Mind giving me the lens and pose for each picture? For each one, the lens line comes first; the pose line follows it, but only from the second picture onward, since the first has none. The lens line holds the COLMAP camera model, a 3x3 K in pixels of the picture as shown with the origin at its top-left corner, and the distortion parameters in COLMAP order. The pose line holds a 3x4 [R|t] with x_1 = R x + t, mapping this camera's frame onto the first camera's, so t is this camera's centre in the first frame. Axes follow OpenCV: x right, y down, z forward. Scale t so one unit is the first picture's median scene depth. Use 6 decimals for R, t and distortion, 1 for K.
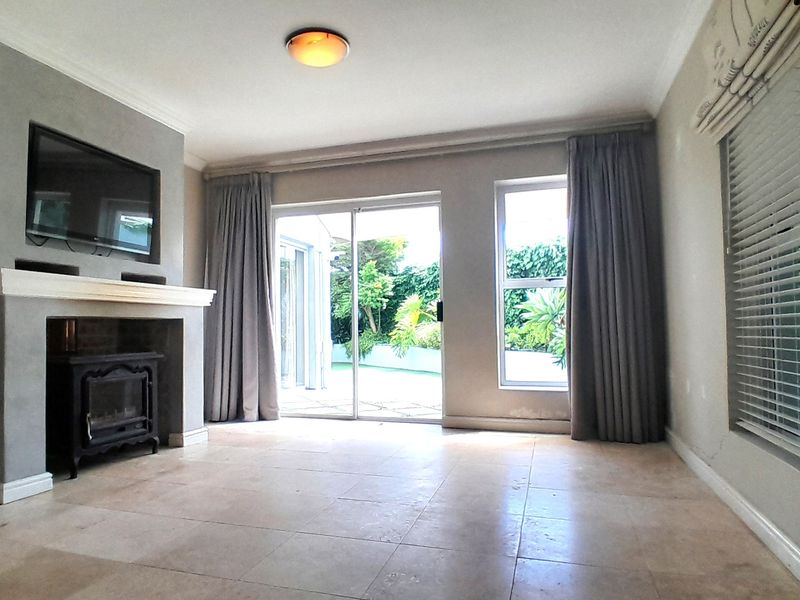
lens RADIAL K [[529.0, 0, 400.0], [0, 529.0, 300.0], [0, 0, 1]] dist [-0.002047, -0.003351]
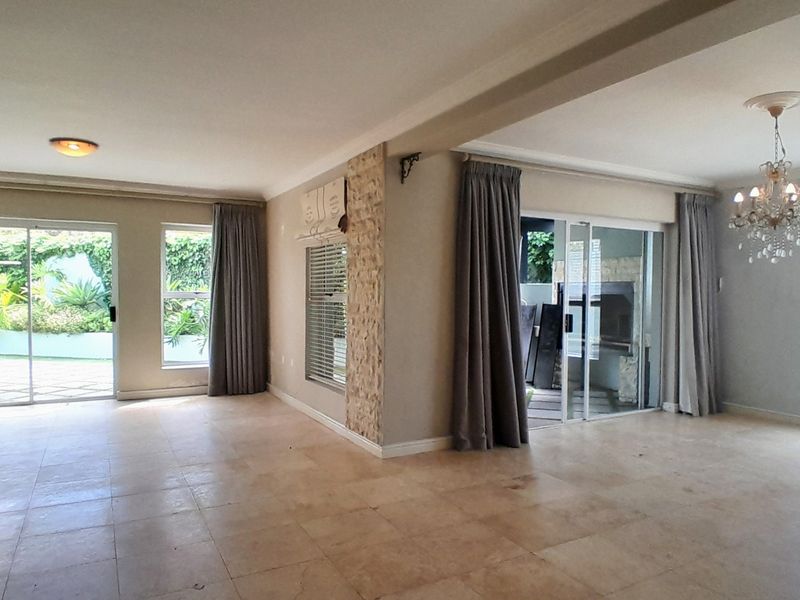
lens RADIAL K [[529.0, 0, 400.0], [0, 529.0, 300.0], [0, 0, 1]] dist [-0.002047, -0.003351]
pose [[0.703110, 0.003523, 0.711072, -0.395025], [-0.051135, 0.997649, 0.045621, -0.122386], [-0.709240, -0.068437, 0.701638, -0.476885]]
